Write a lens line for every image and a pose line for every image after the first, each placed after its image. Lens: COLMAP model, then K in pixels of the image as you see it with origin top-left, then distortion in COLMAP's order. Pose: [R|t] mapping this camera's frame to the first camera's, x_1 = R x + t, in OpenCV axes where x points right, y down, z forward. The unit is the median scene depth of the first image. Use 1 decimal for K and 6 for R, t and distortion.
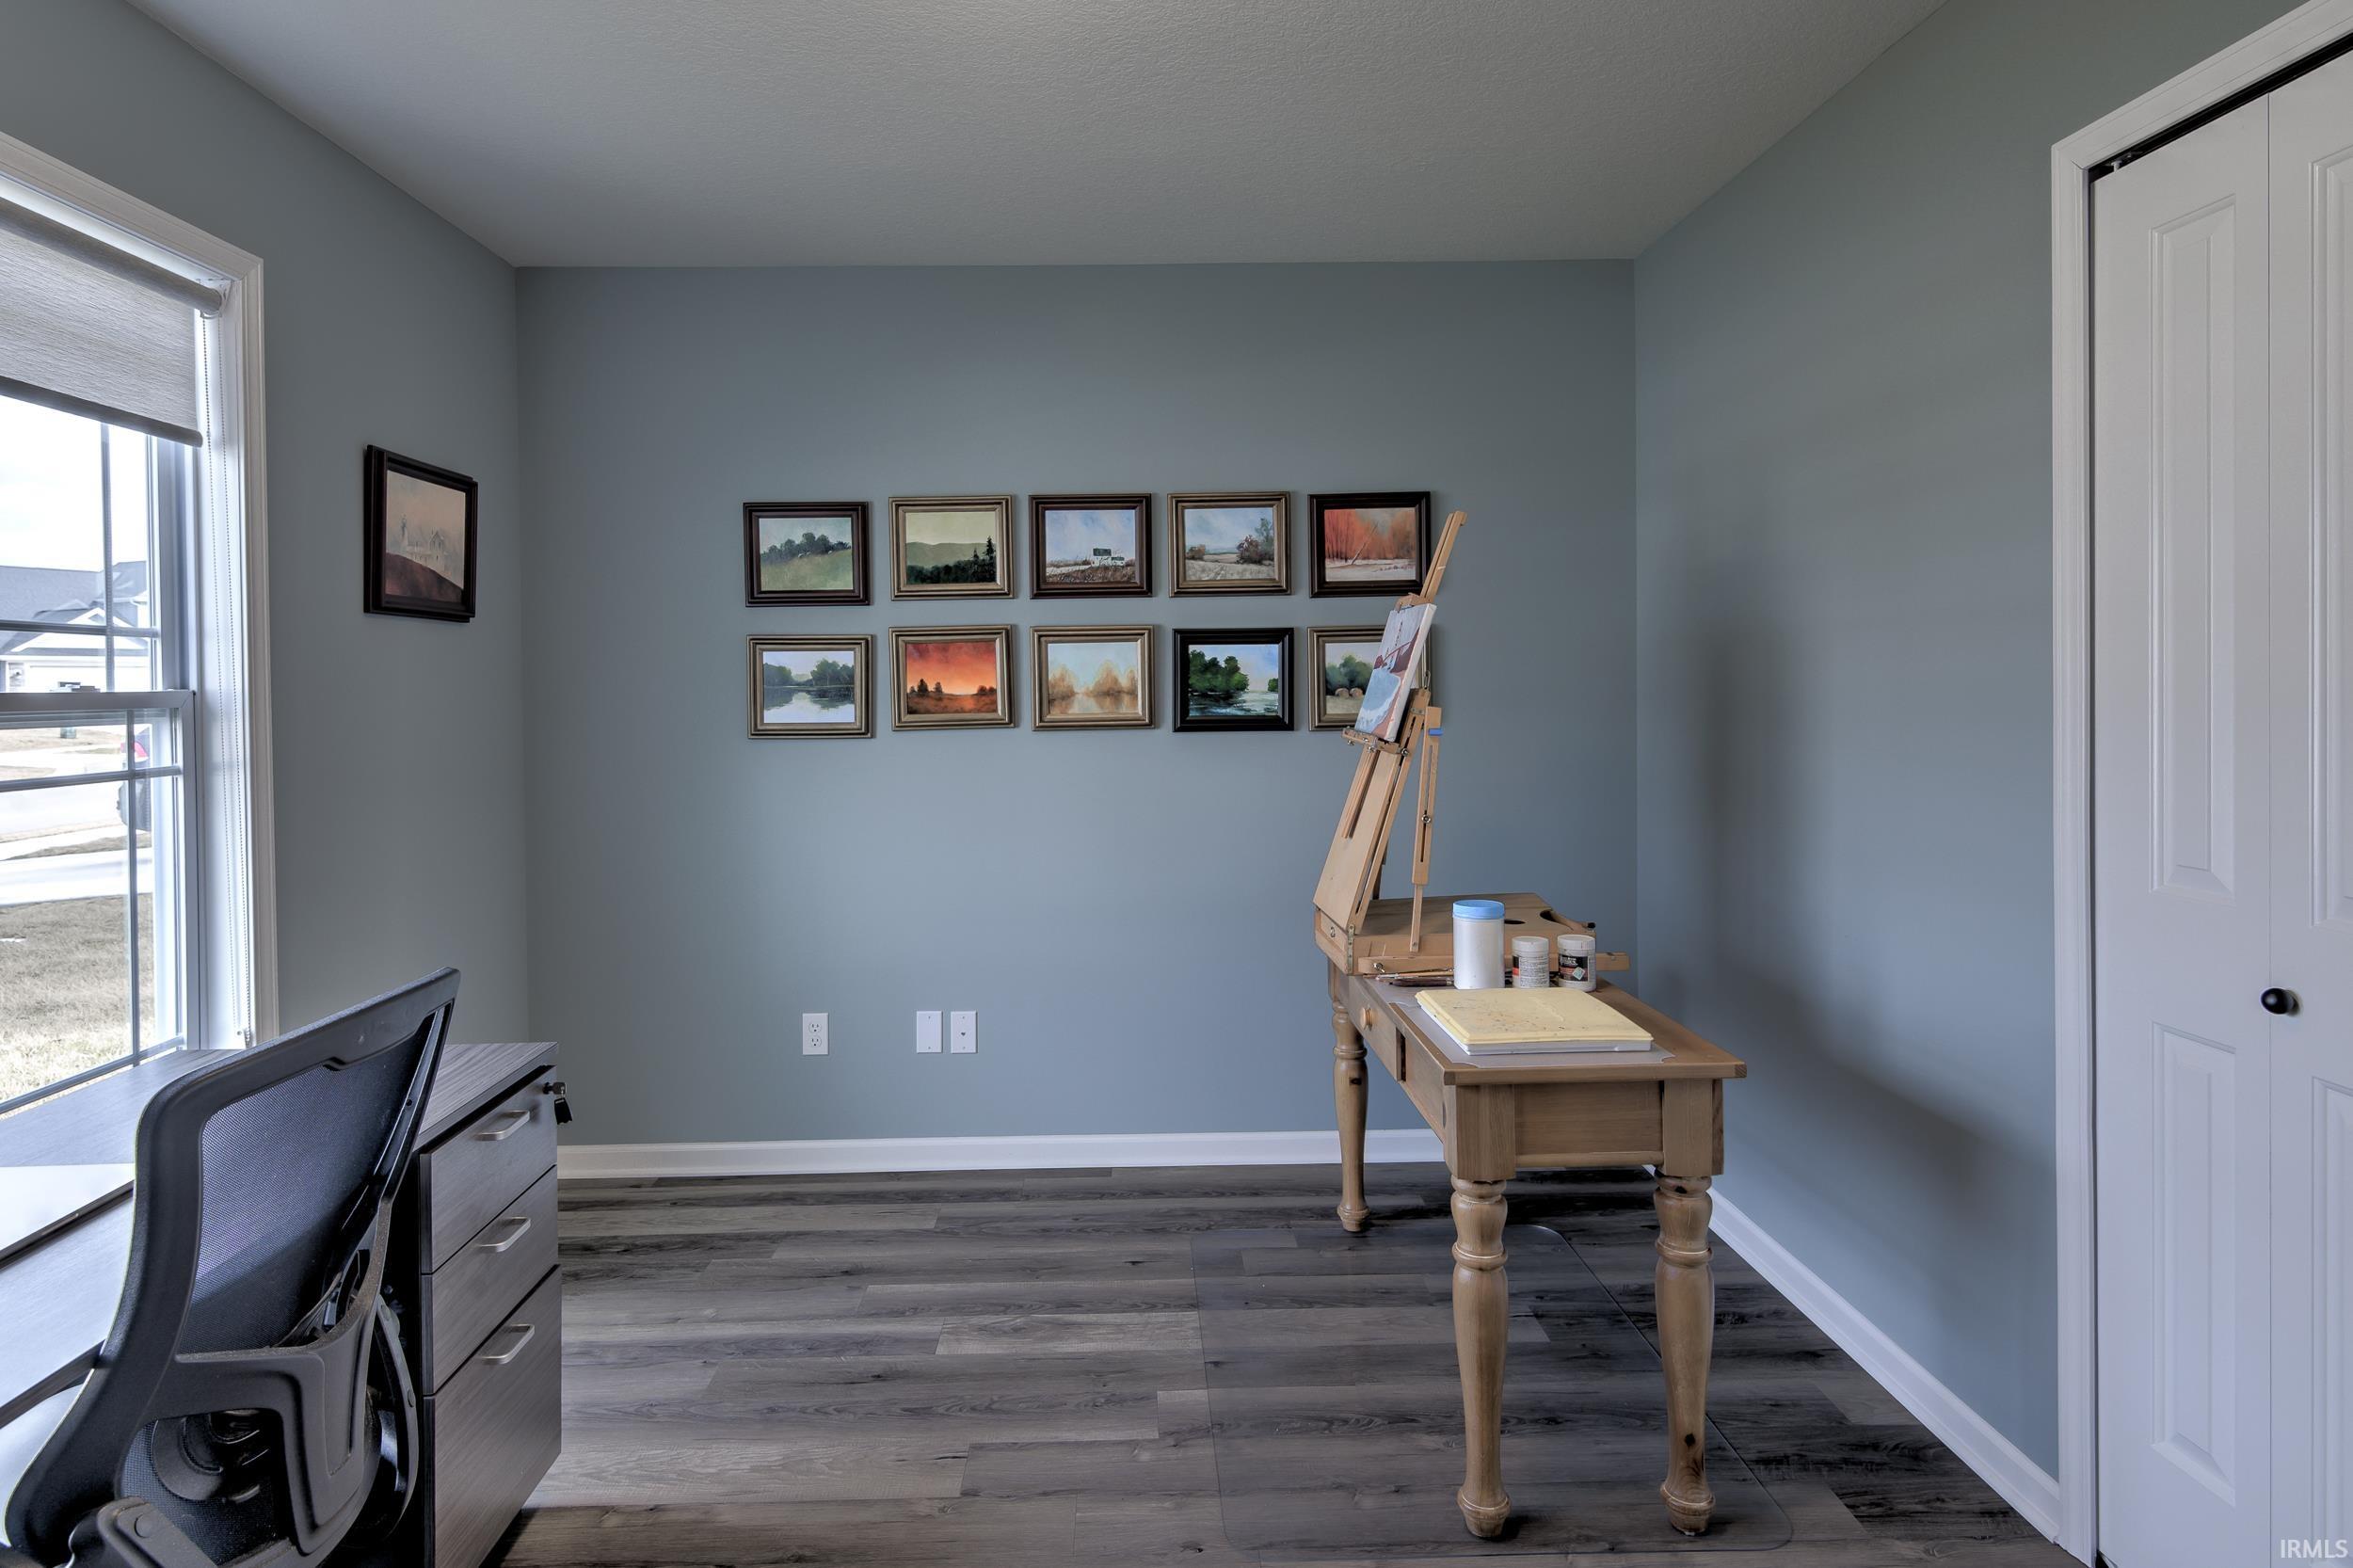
lens RADIAL K [[1318.8, 0, 1125.7], [0, 1318.8, 714.6], [0, 0, 1]] dist [0.036366, -0.000898]
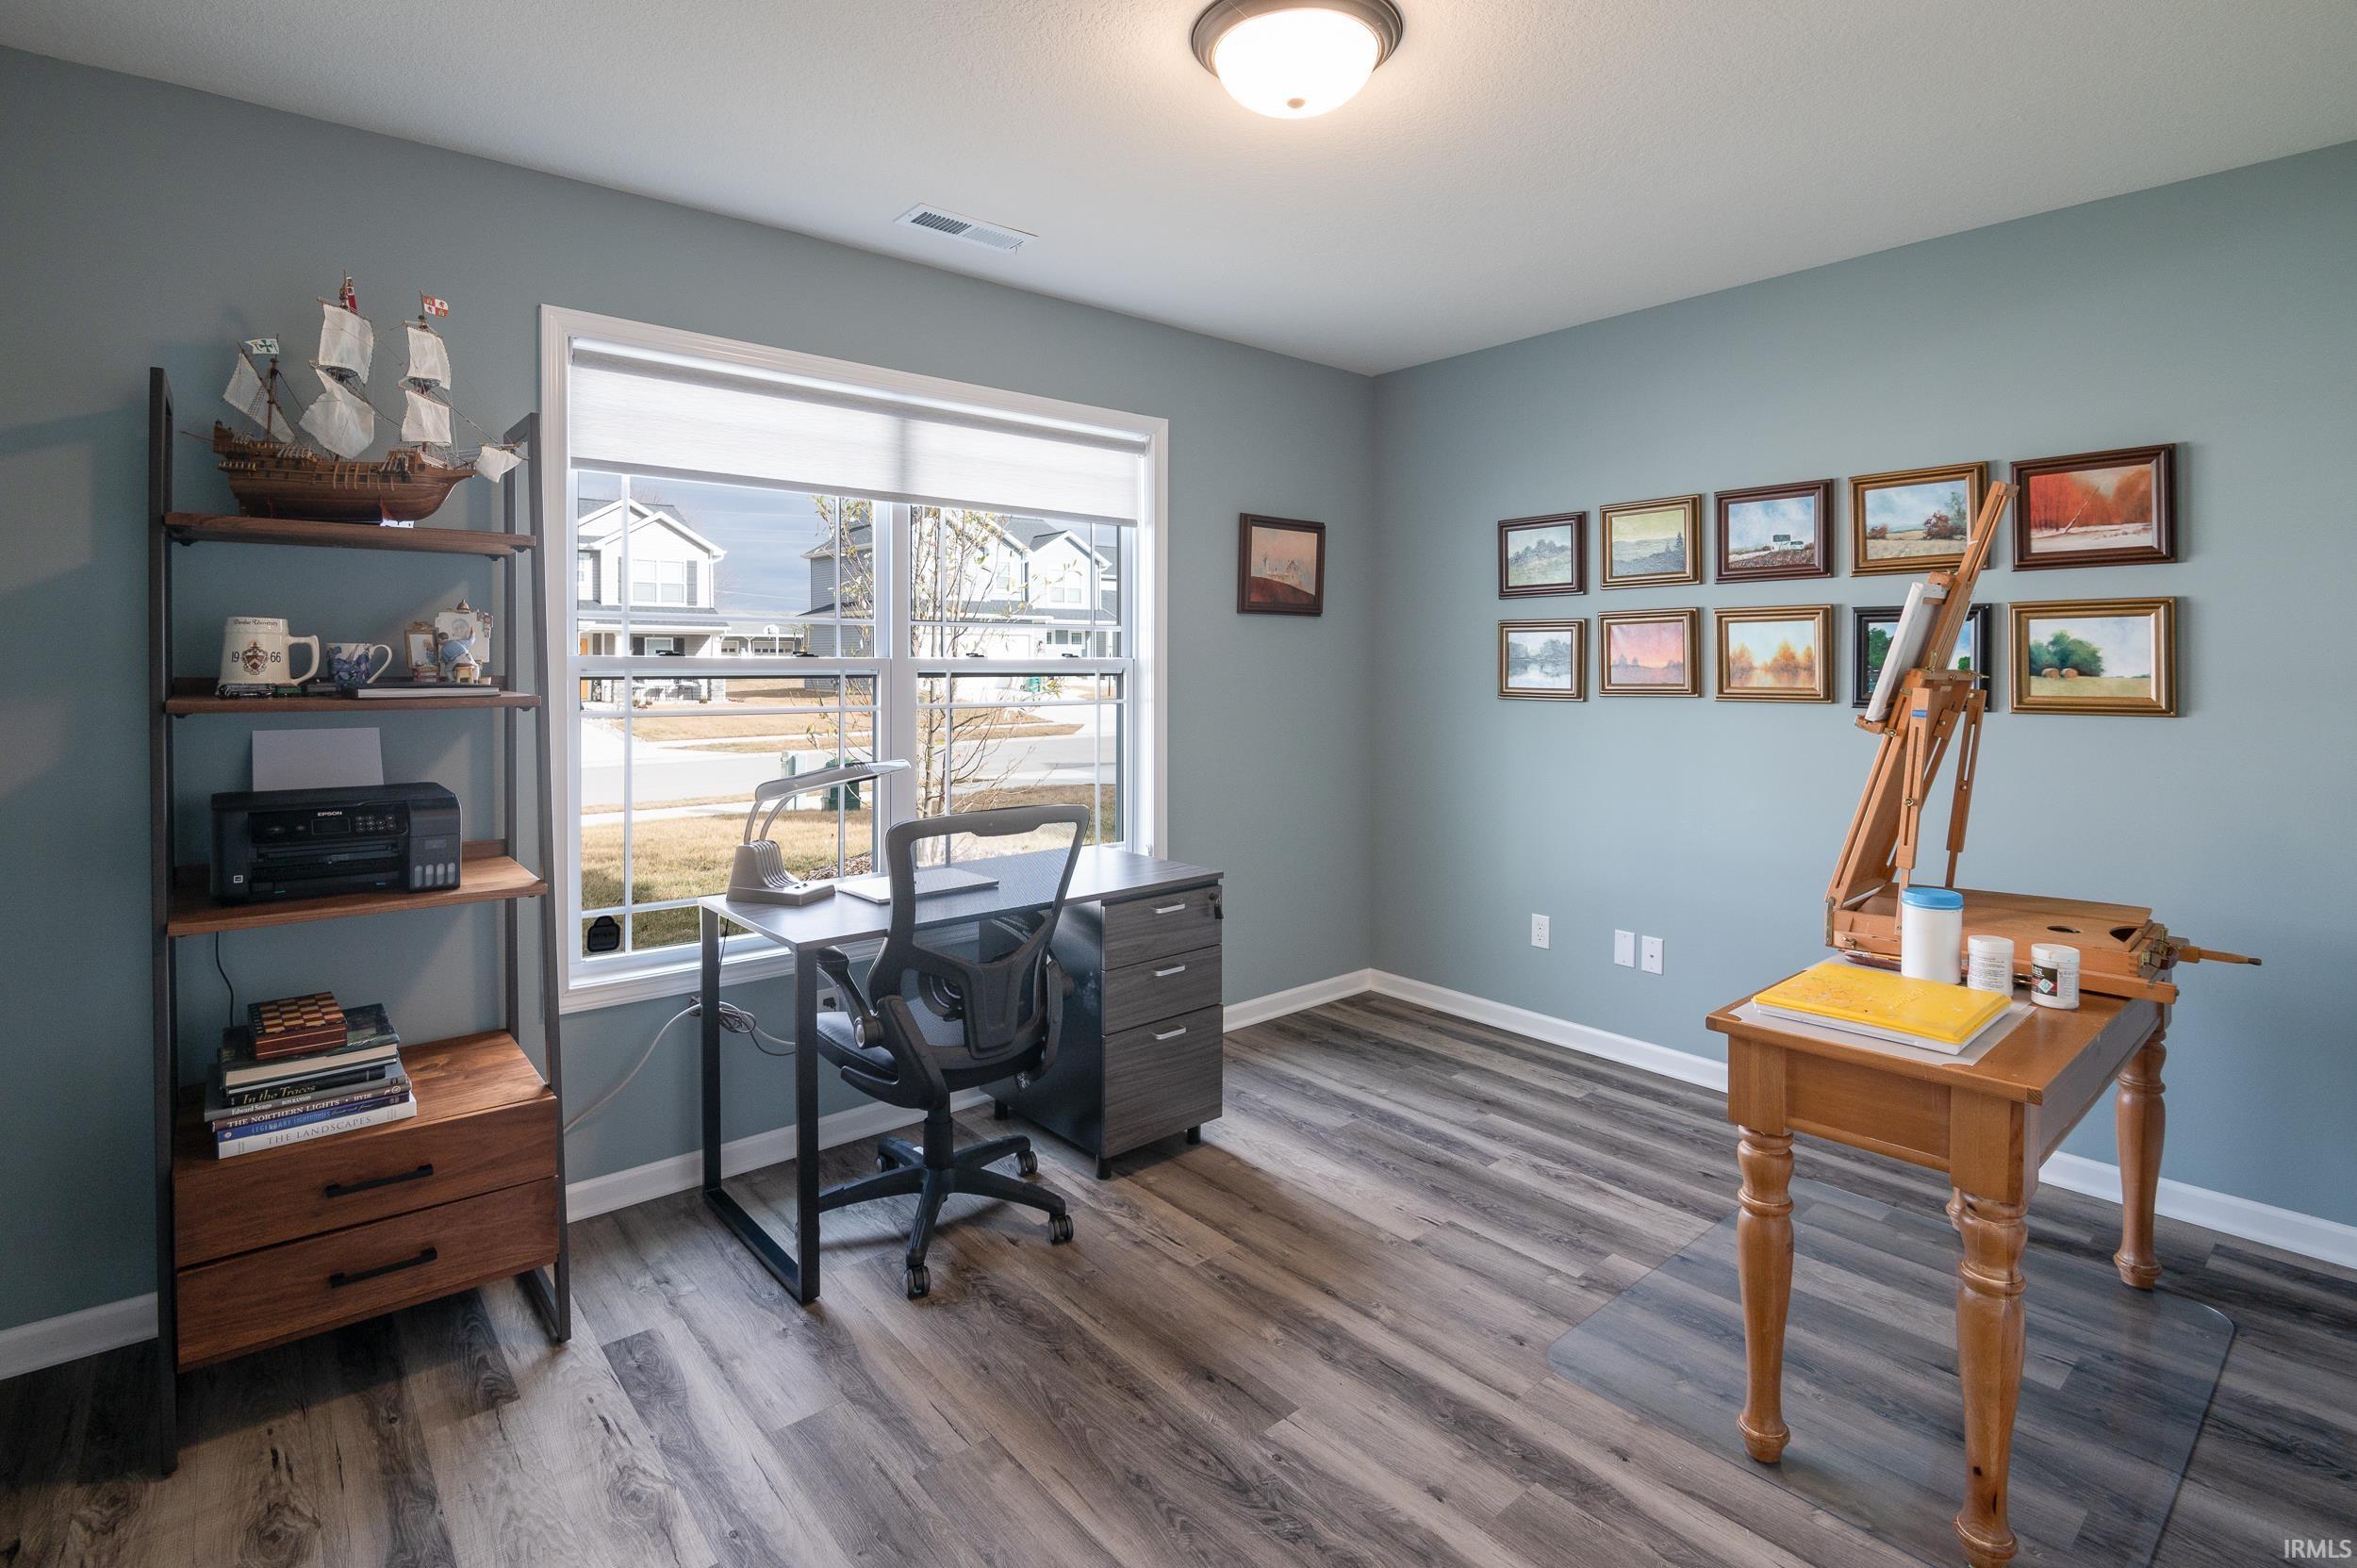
lens RADIAL K [[1113.3, 0, 1171.9], [0, 1113.3, 681.2], [0, 0, 1]] dist [-0.002926, -0.000563]
pose [[0.639545, 0.026646, -0.768292, 0.368030], [-0.025962, 0.999578, 0.013056, -0.005169], [0.768315, 0.011596, 0.639967, 0.036502]]
